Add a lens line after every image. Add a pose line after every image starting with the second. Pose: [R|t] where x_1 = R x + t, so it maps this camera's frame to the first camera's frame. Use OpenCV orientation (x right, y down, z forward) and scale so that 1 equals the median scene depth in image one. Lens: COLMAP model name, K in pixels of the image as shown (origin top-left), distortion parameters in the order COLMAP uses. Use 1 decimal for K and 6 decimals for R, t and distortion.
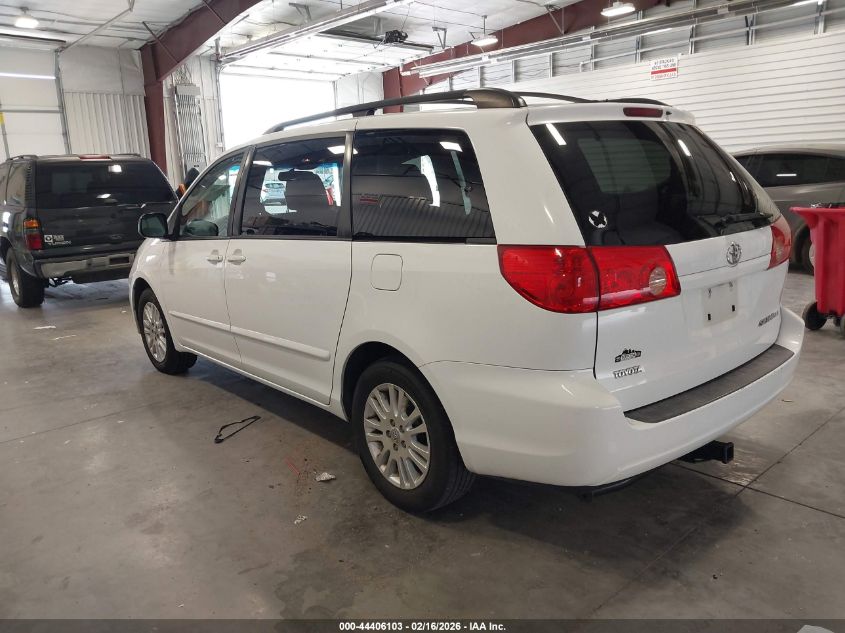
lens RADIAL K [[657.5, 0, 428.5], [0, 657.5, 317.2], [0, 0, 1]] dist [0.052581, -0.083566]
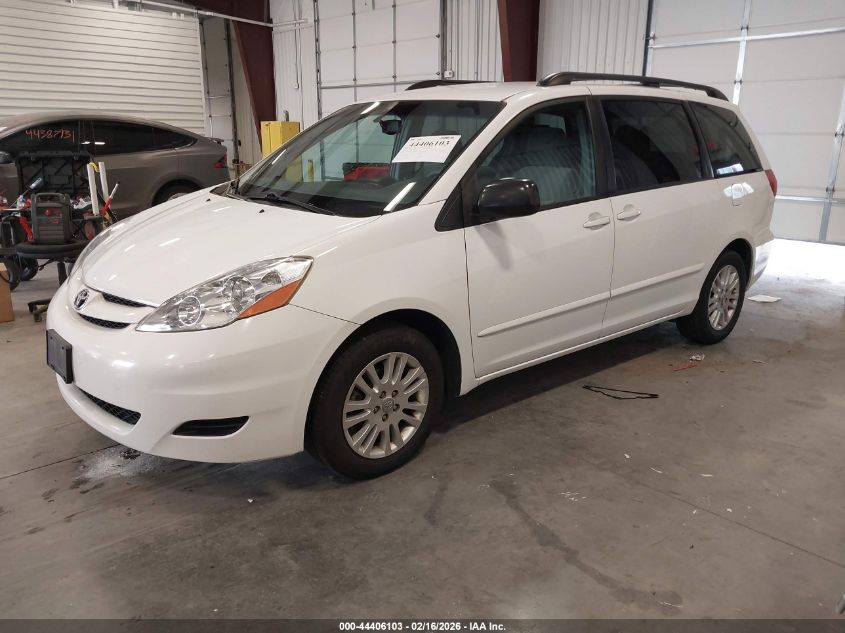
lens RADIAL K [[657.5, 0, 428.5], [0, 657.5, 317.2], [0, 0, 1]] dist [0.052581, -0.083566]
pose [[-0.002022, -0.234025, 0.972228, -1.181382], [0.195581, 0.953362, 0.229890, -0.210059], [-0.980685, 0.190615, 0.043843, 1.187103]]
